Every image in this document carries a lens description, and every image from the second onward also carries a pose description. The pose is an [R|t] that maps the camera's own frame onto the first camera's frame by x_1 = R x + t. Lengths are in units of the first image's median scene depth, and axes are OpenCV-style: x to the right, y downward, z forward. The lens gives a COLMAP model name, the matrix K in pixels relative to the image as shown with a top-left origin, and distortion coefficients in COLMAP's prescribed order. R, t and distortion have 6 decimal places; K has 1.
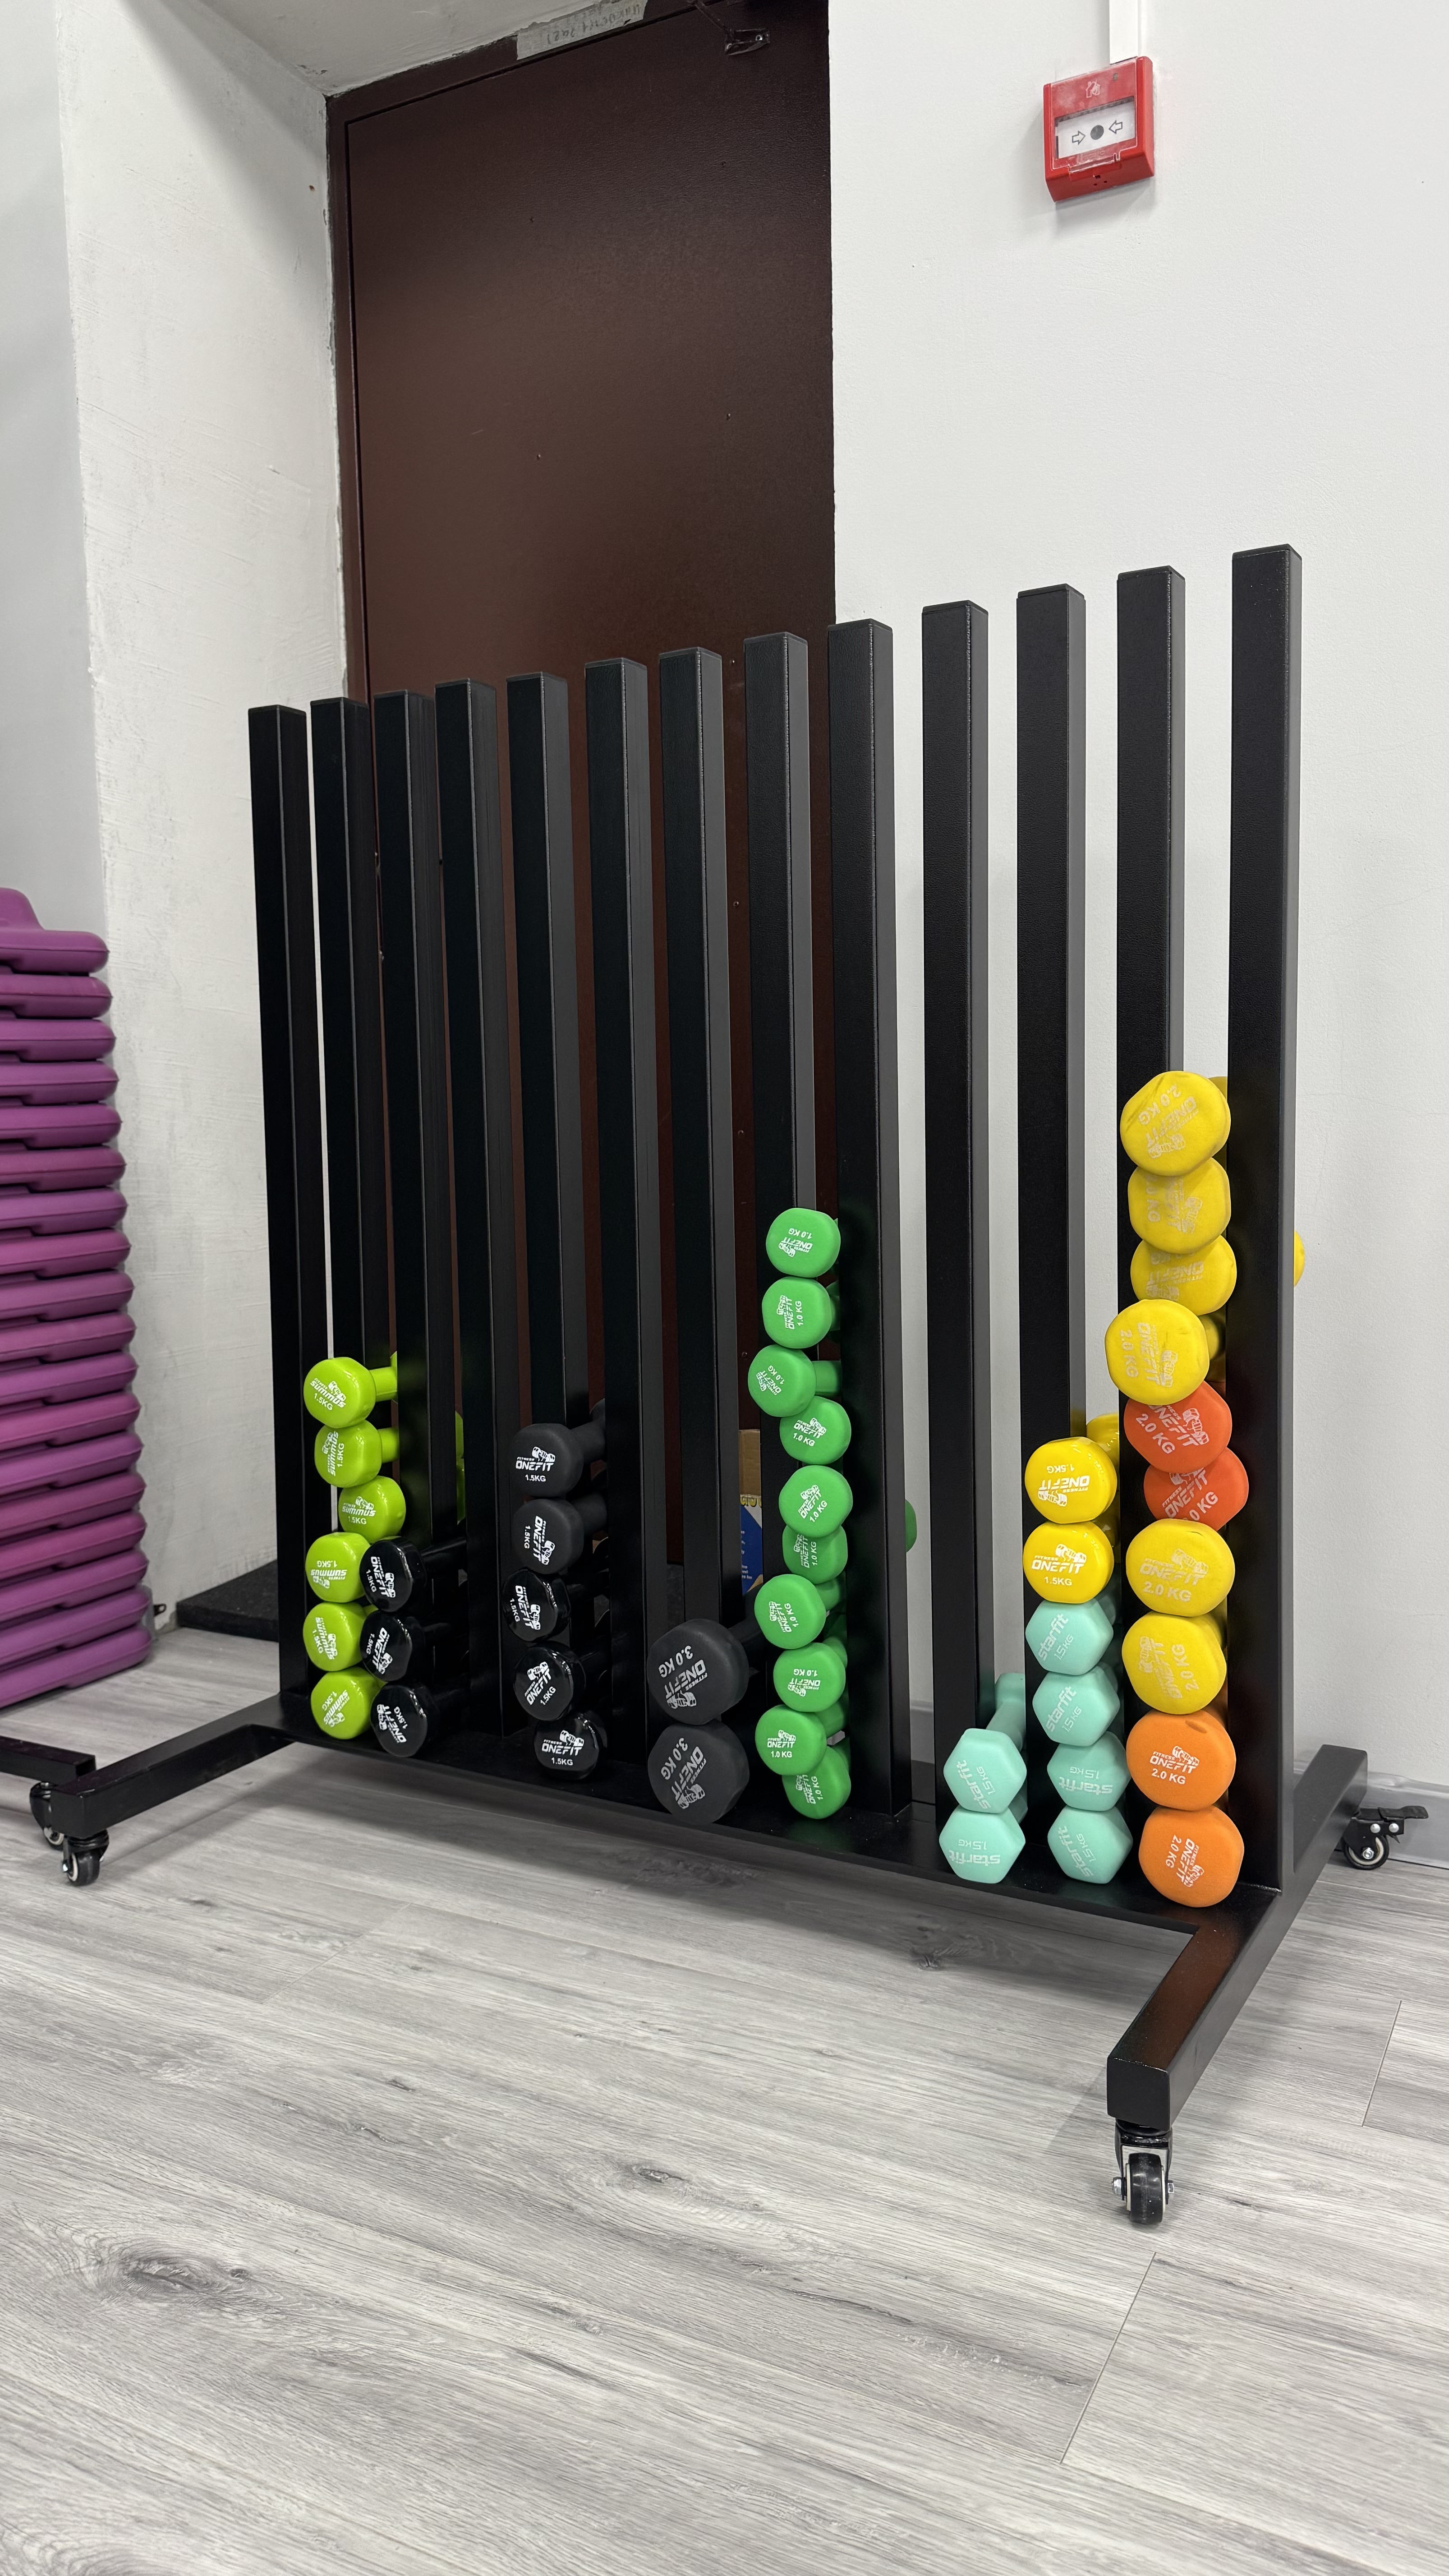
lens RADIAL K [[1825.5, 0, 725.4], [0, 1825.5, 1291.3], [0, 0, 1]] dist [-0.008821, -0.009363]
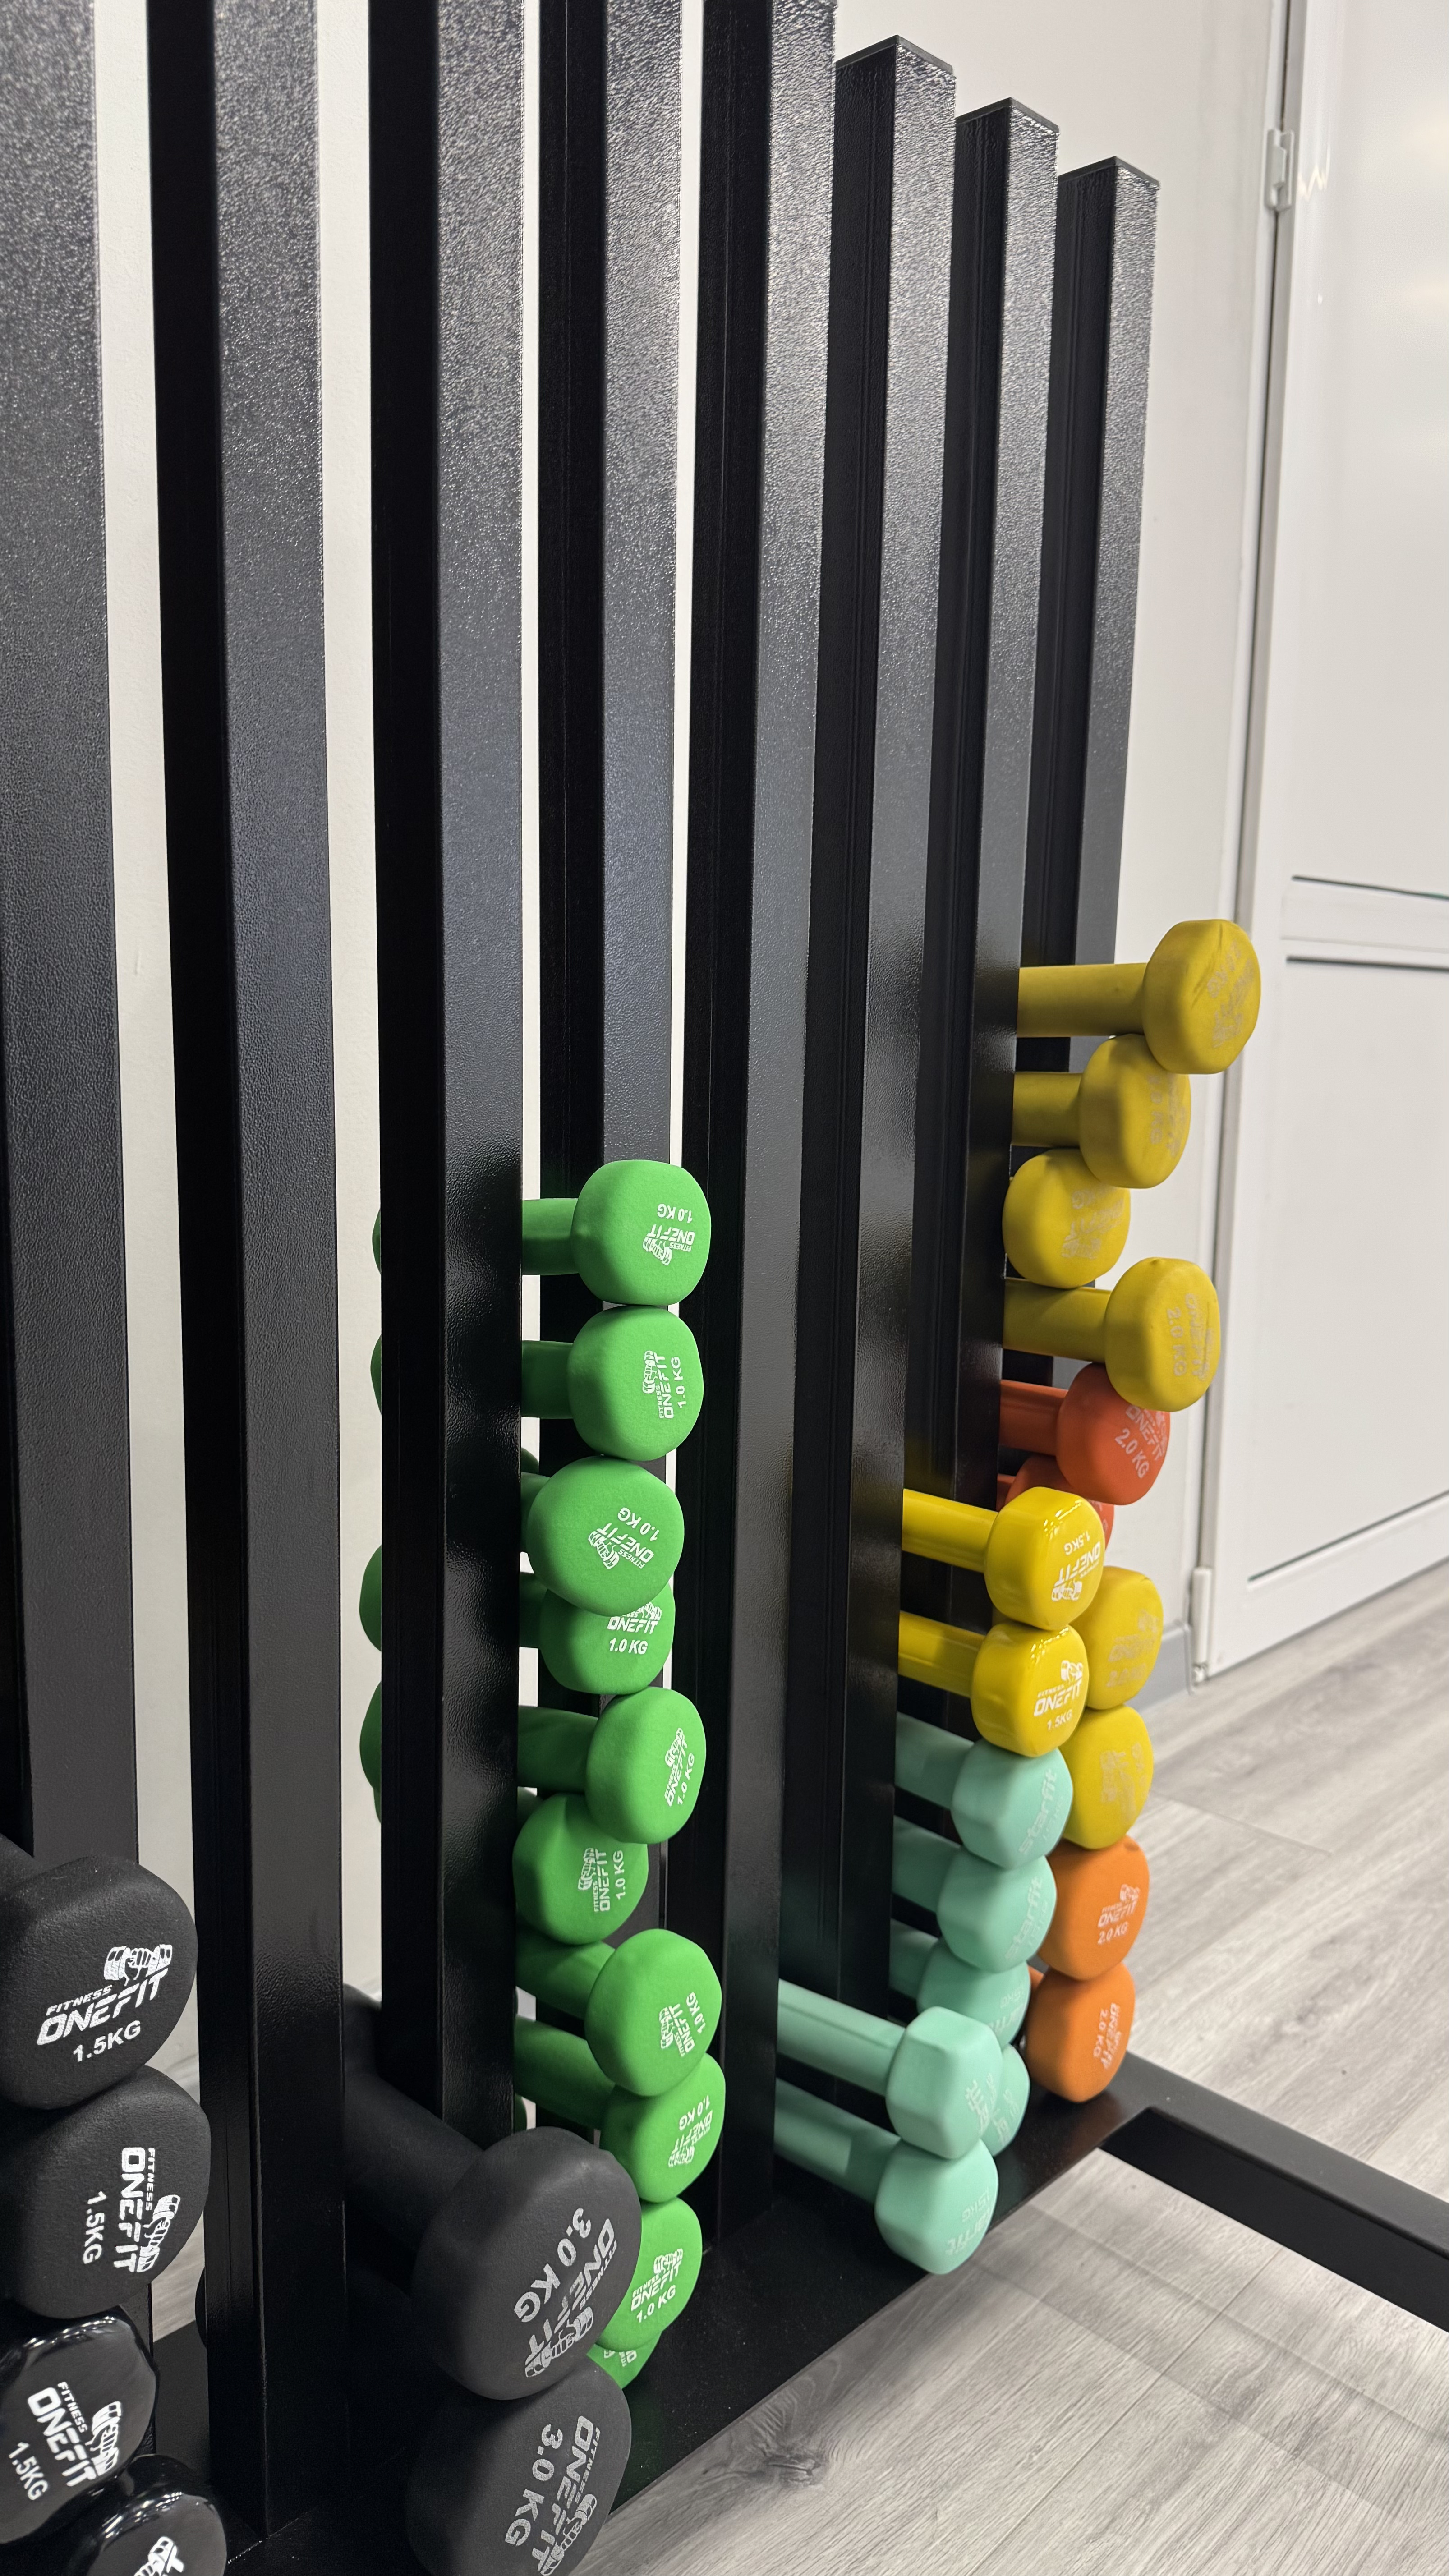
lens RADIAL K [[1825.5, 0, 724.6], [0, 1825.5, 1275.7], [0, 0, 1]] dist [-0.008821, -0.009363]
pose [[0.247243, -0.117666, 0.961782, -0.387534], [0.072441, 0.992066, 0.102749, -0.059417], [-0.966242, 0.044269, 0.253805, 0.843639]]
